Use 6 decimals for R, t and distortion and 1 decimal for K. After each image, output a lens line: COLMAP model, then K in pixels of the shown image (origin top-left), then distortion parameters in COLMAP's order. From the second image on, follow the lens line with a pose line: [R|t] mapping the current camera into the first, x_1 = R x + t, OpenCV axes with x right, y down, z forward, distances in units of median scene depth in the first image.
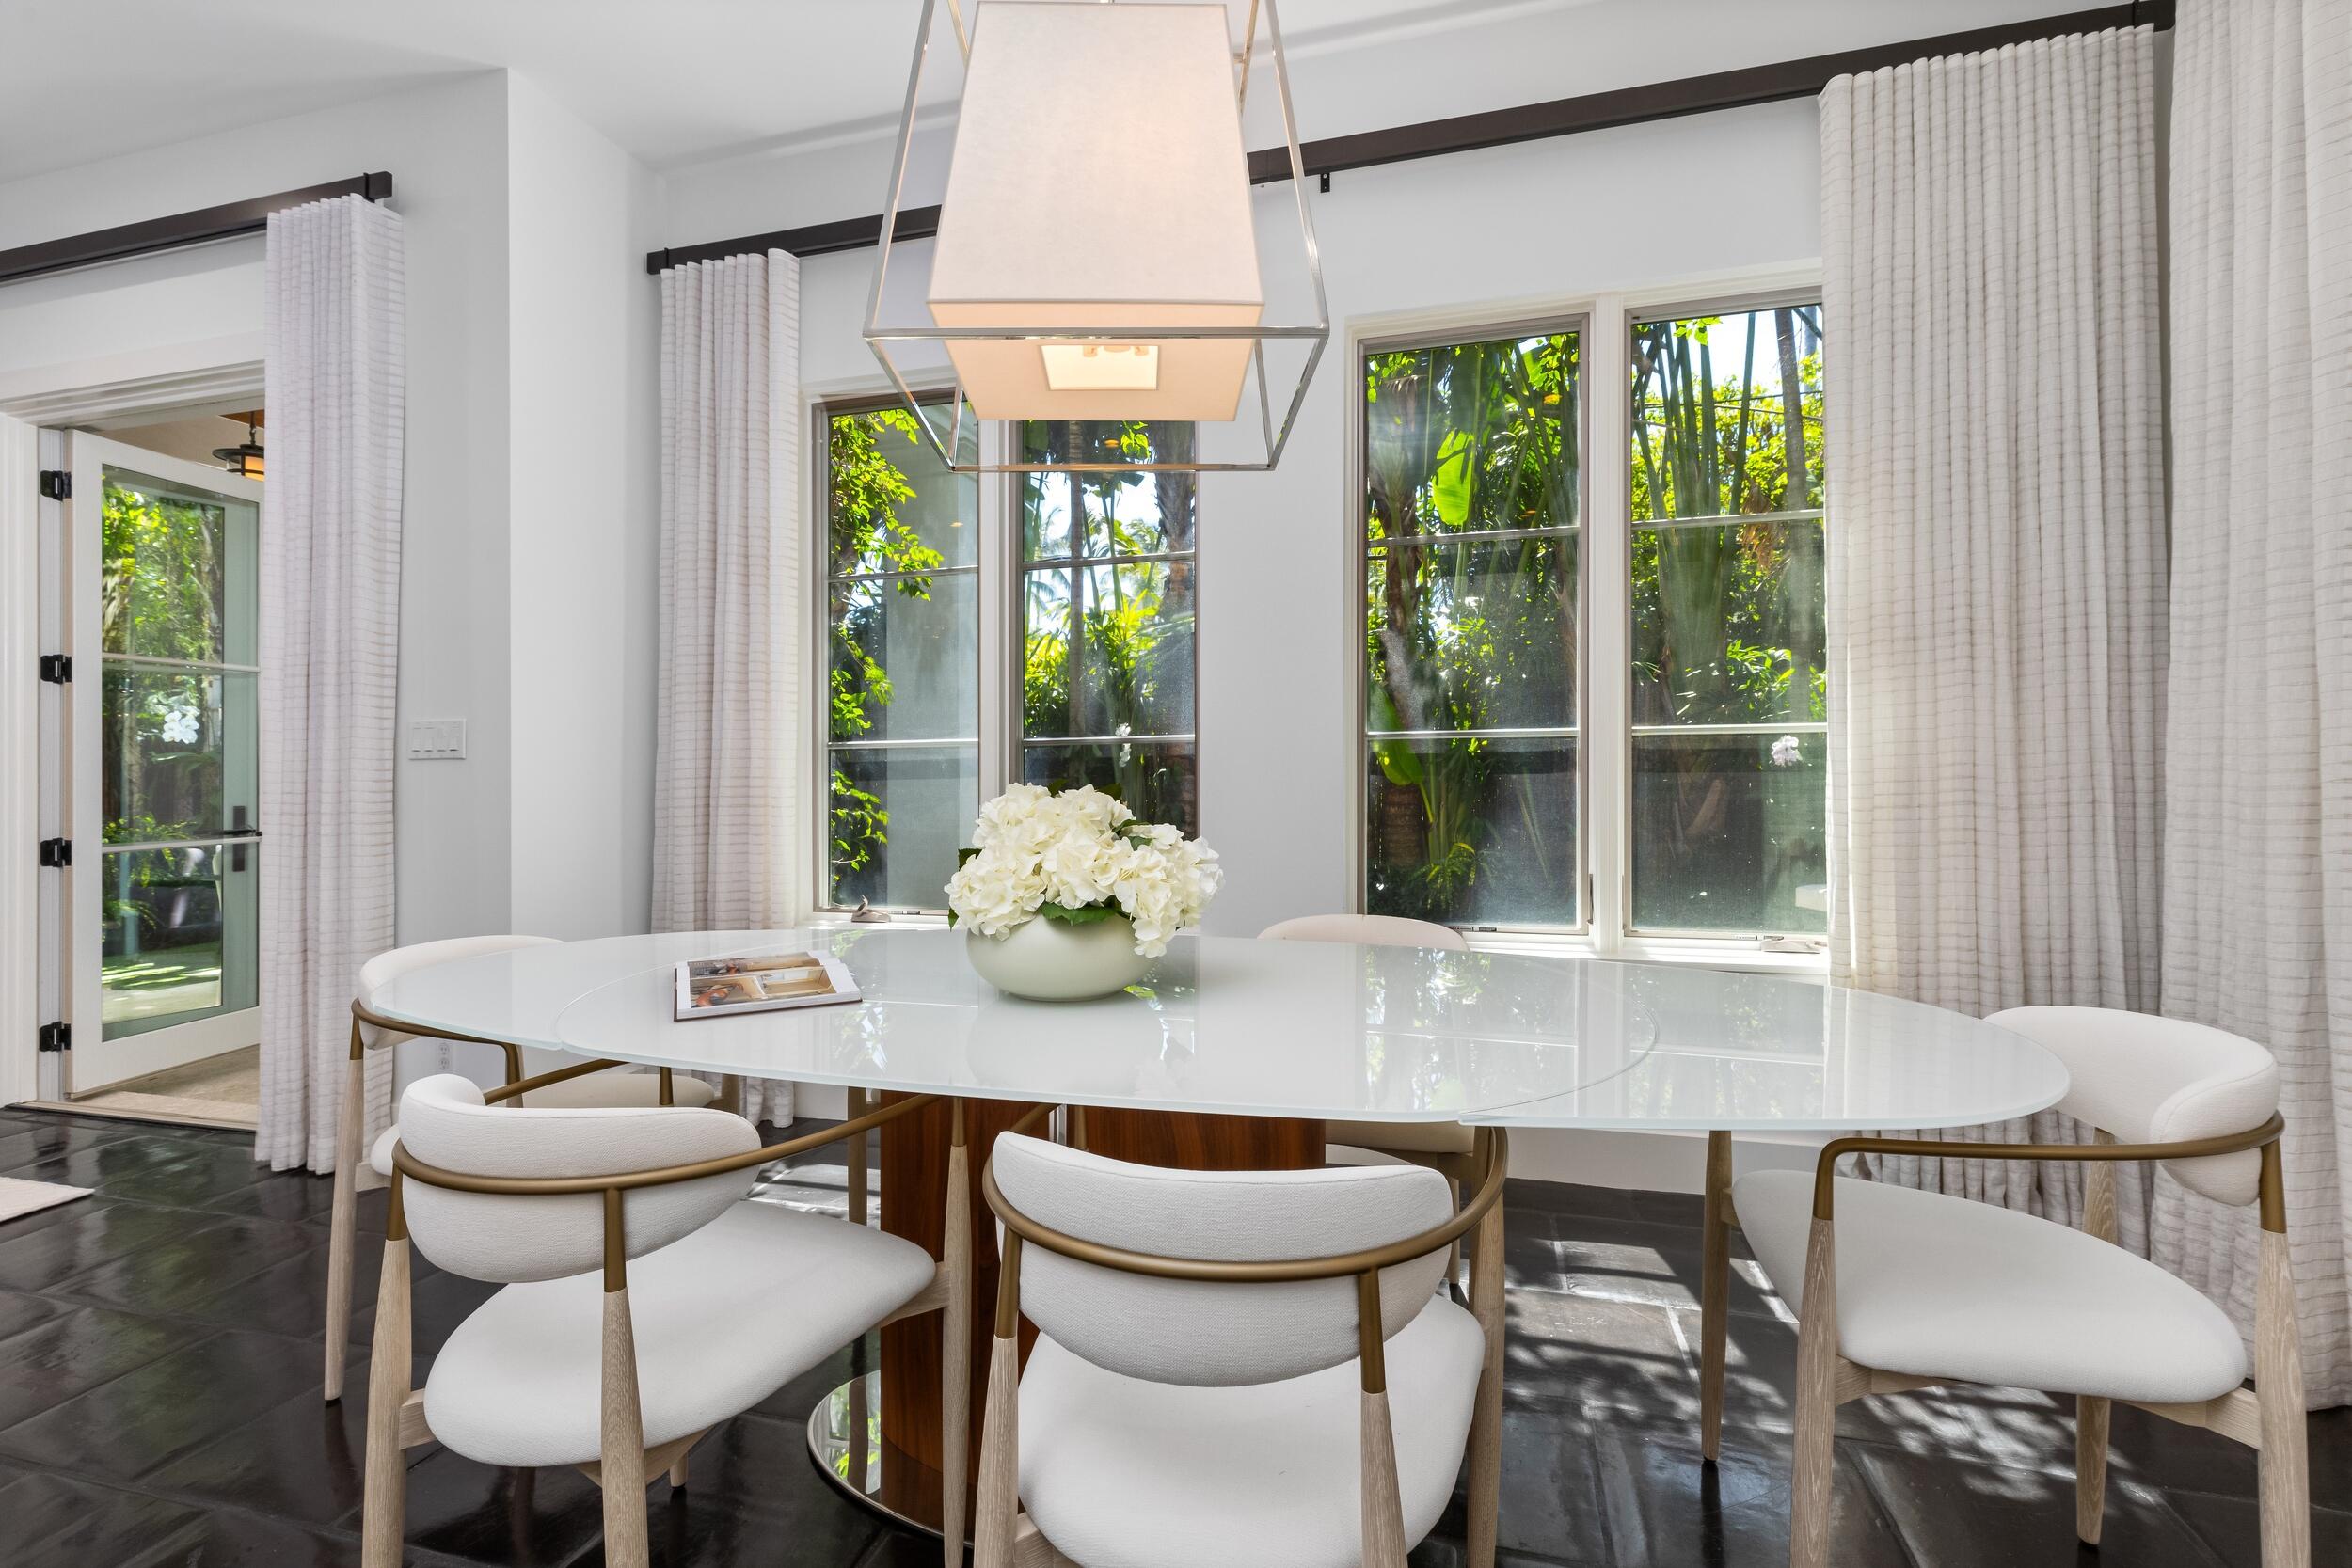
lens RADIAL K [[1073.1, 0, 1169.8], [0, 1073.1, 769.1], [0, 0, 1]] dist [0.017452, -0.000421]
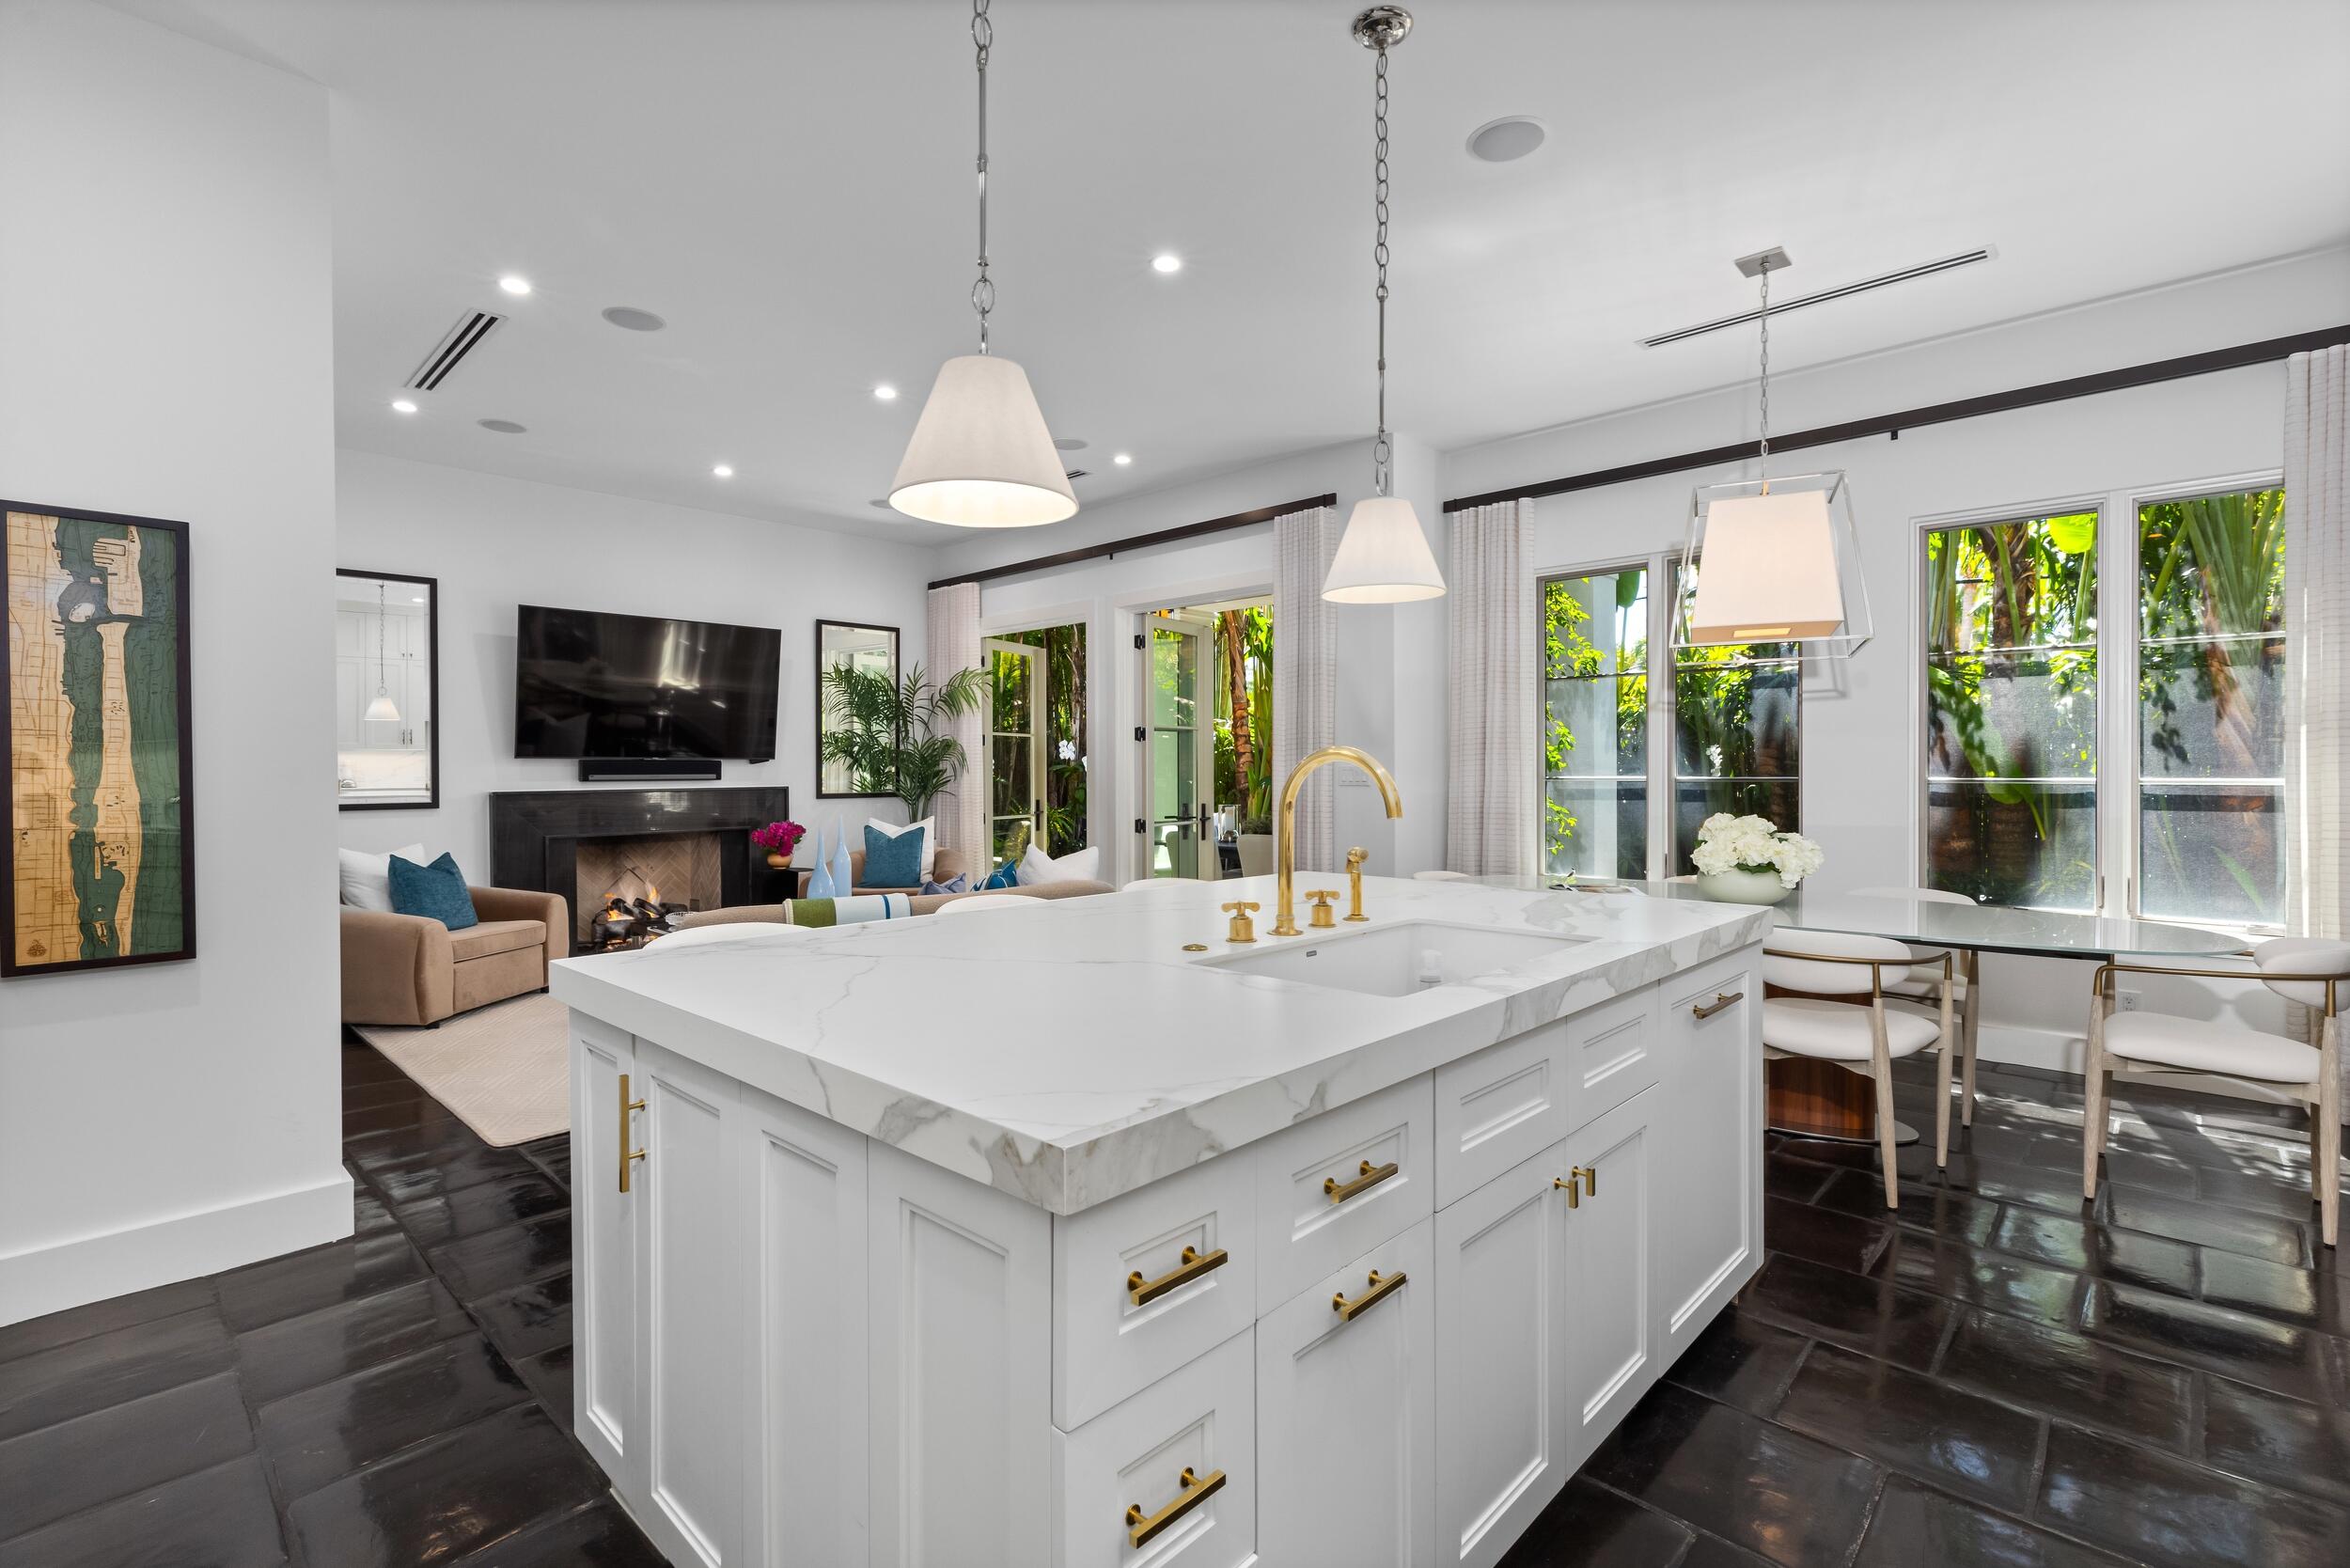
lens RADIAL K [[1072.3, 0, 1195.8], [0, 1072.3, 746.9], [0, 0, 1]] dist [0.017452, -0.000421]
pose [[0.892273, -0.001628, -0.451493, -0.050690], [-0.007335, 0.999809, -0.018101, -0.039195], [0.451436, 0.019463, 0.892091, -0.797593]]
